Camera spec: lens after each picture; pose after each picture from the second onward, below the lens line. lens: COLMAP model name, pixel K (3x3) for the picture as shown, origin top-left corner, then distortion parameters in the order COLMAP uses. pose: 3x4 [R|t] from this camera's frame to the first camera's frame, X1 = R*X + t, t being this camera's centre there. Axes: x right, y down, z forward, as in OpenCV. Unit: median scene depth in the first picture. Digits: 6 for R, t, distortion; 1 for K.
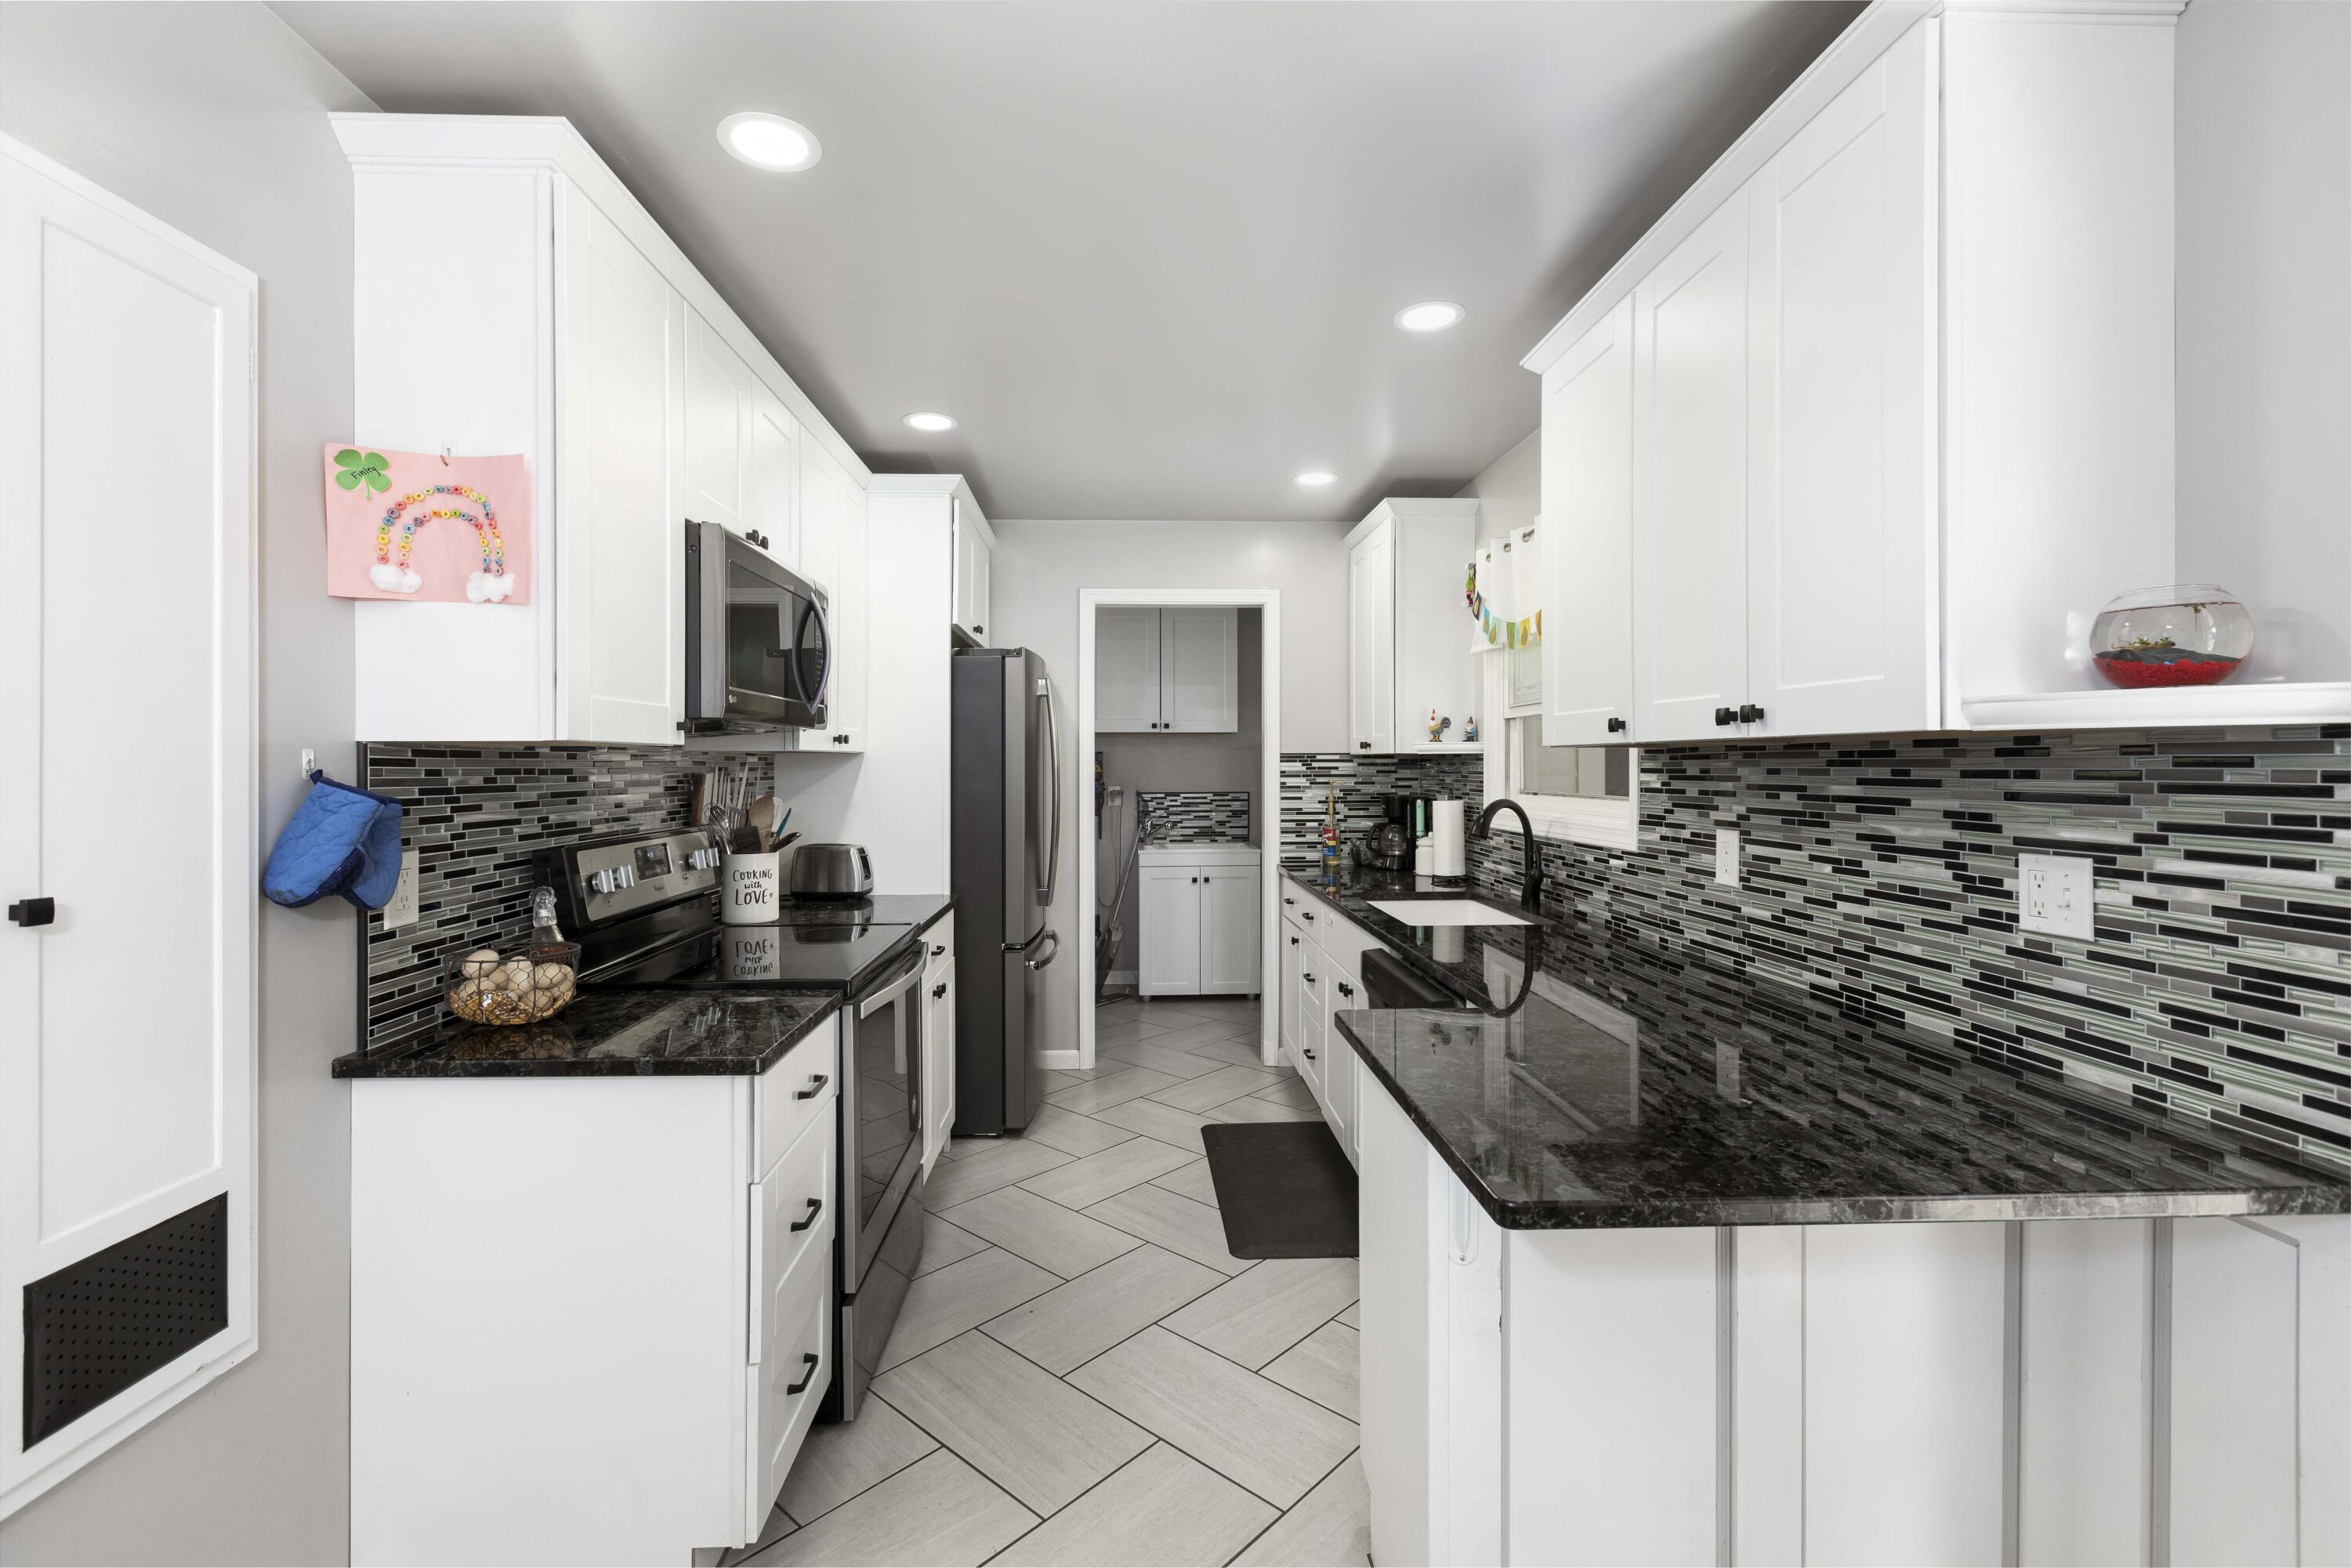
lens RADIAL K [[1052.8, 0, 1172.5], [0, 1052.8, 758.7], [0, 0, 1]] dist [0.000610, 0.000162]
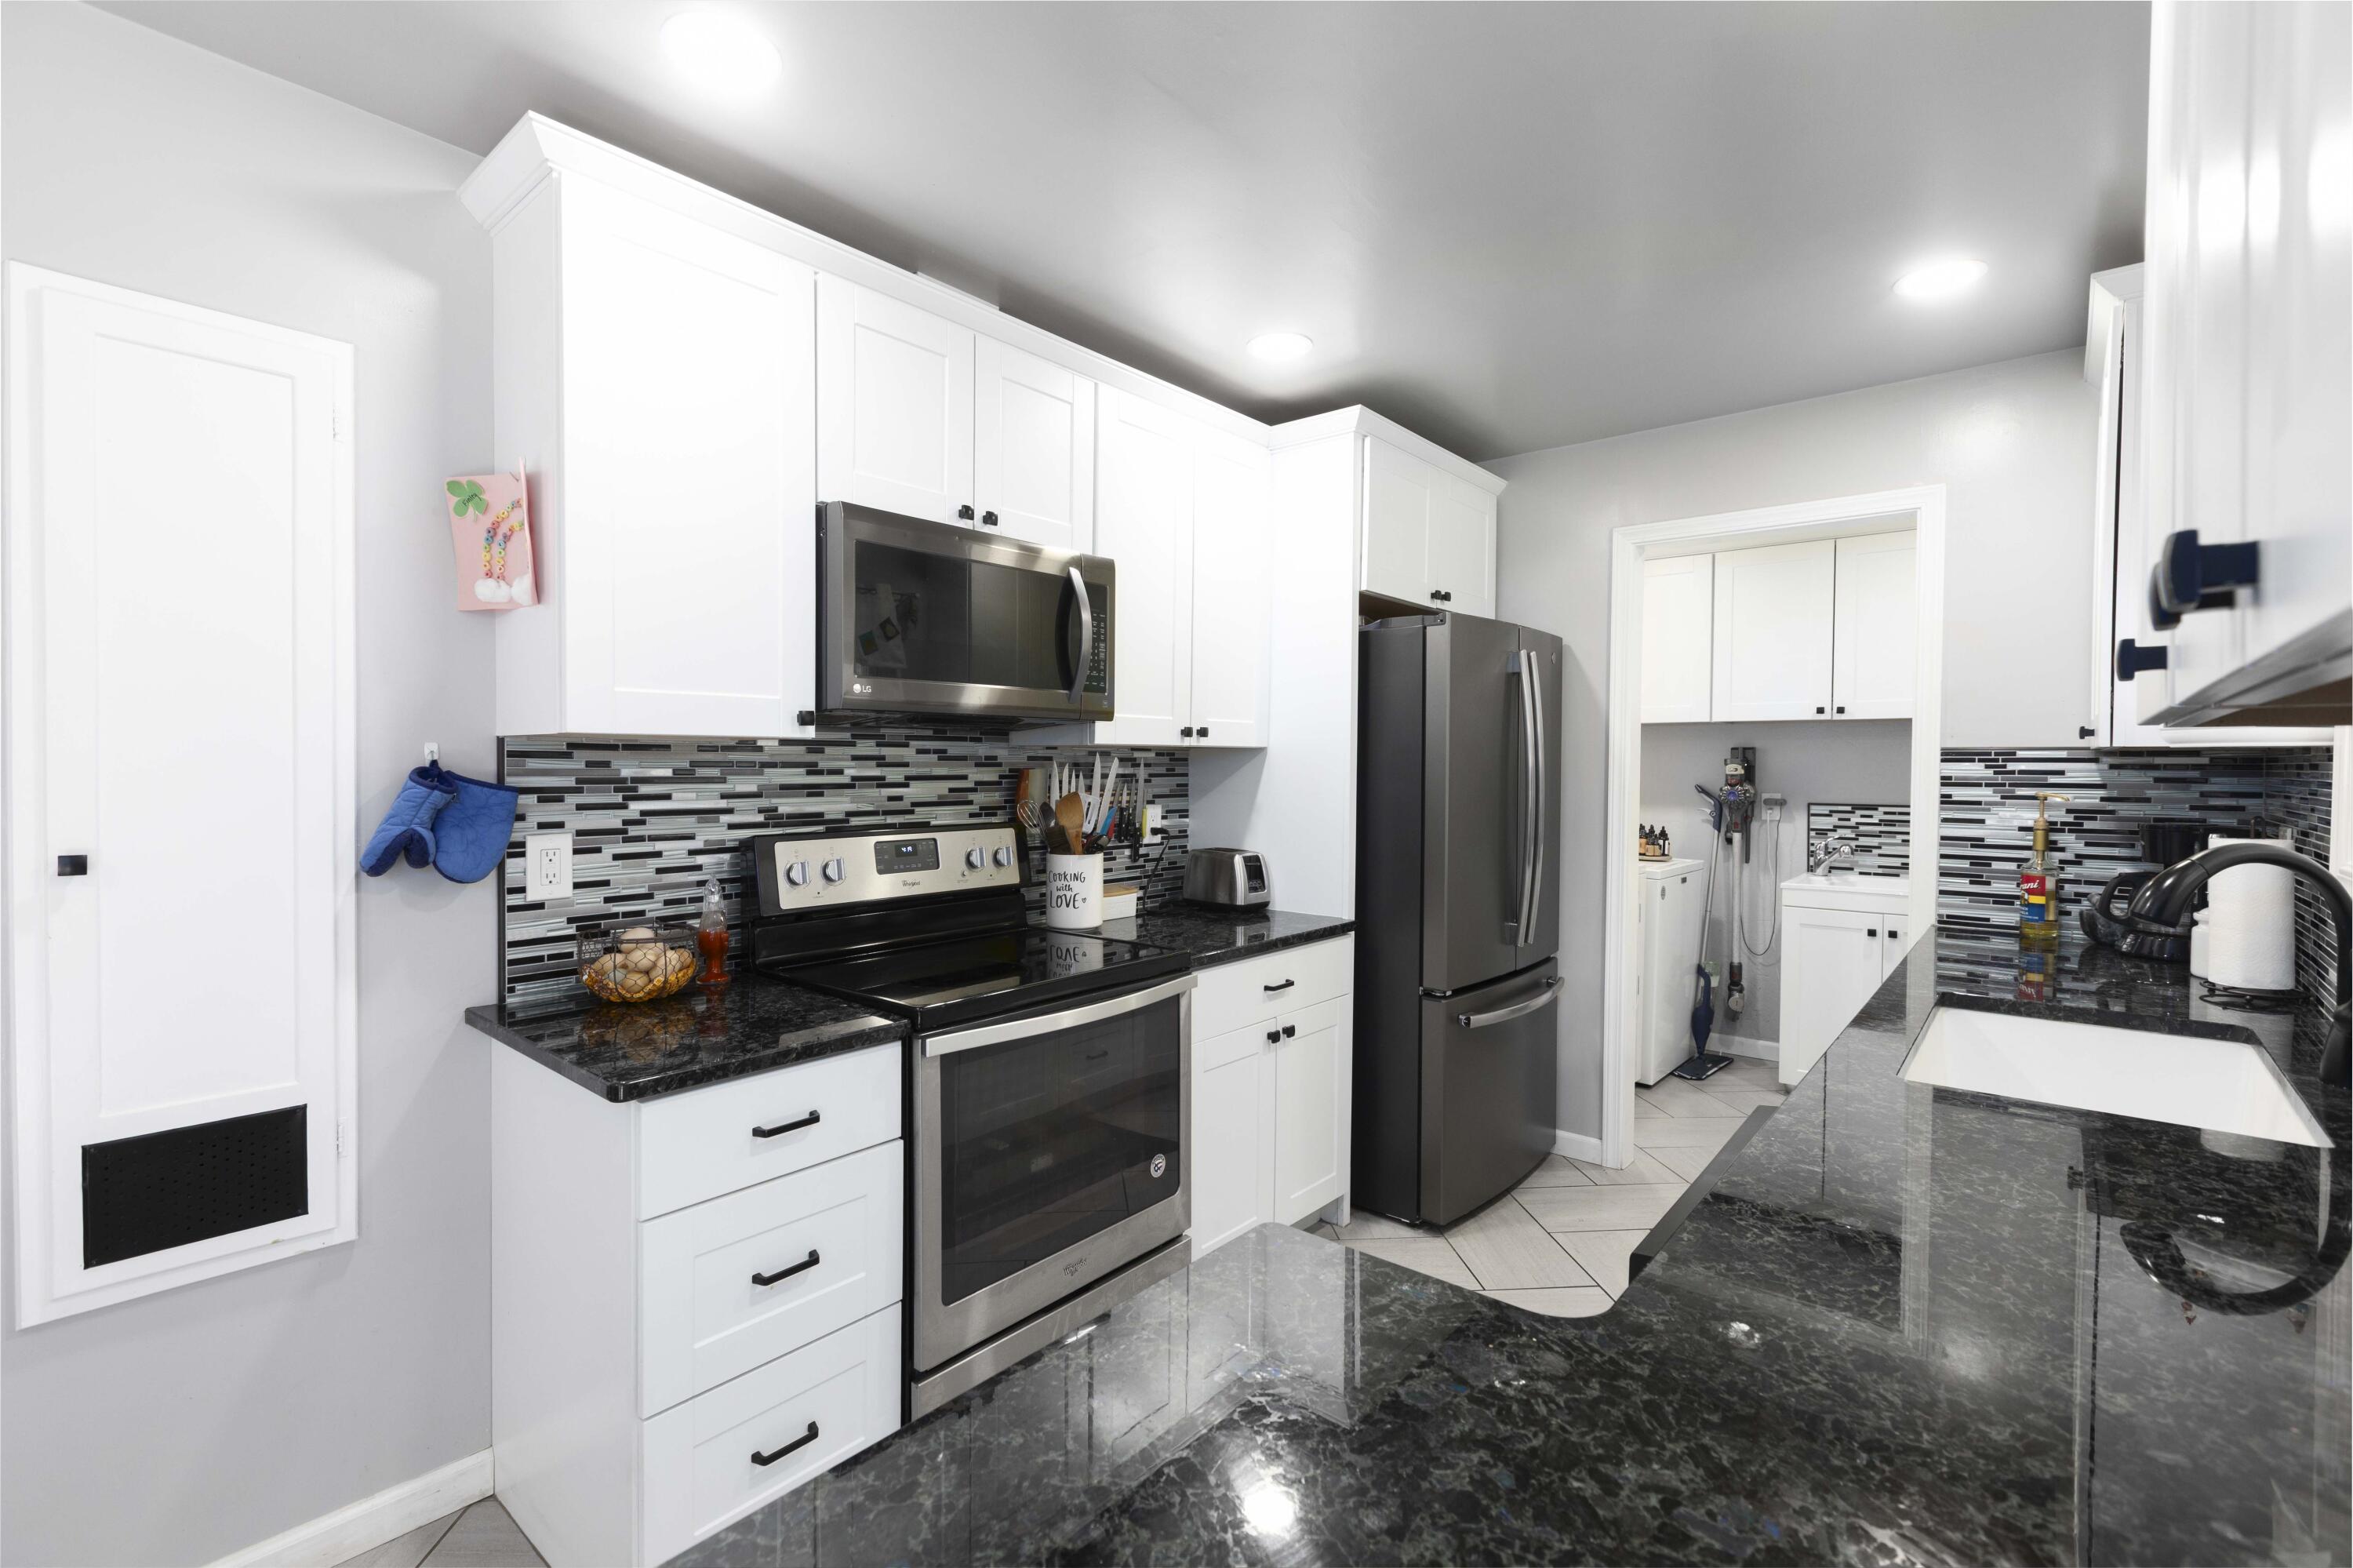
lens RADIAL K [[1049.1, 0, 1174.0], [0, 1049.1, 775.2], [0, 0, 1]] dist [-0.003329, -0.000201]
pose [[0.730365, 0.015062, -0.682891, 0.403675], [-0.003259, 0.999822, 0.018567, 0.002001], [0.683049, -0.011336, 0.730285, 0.491561]]
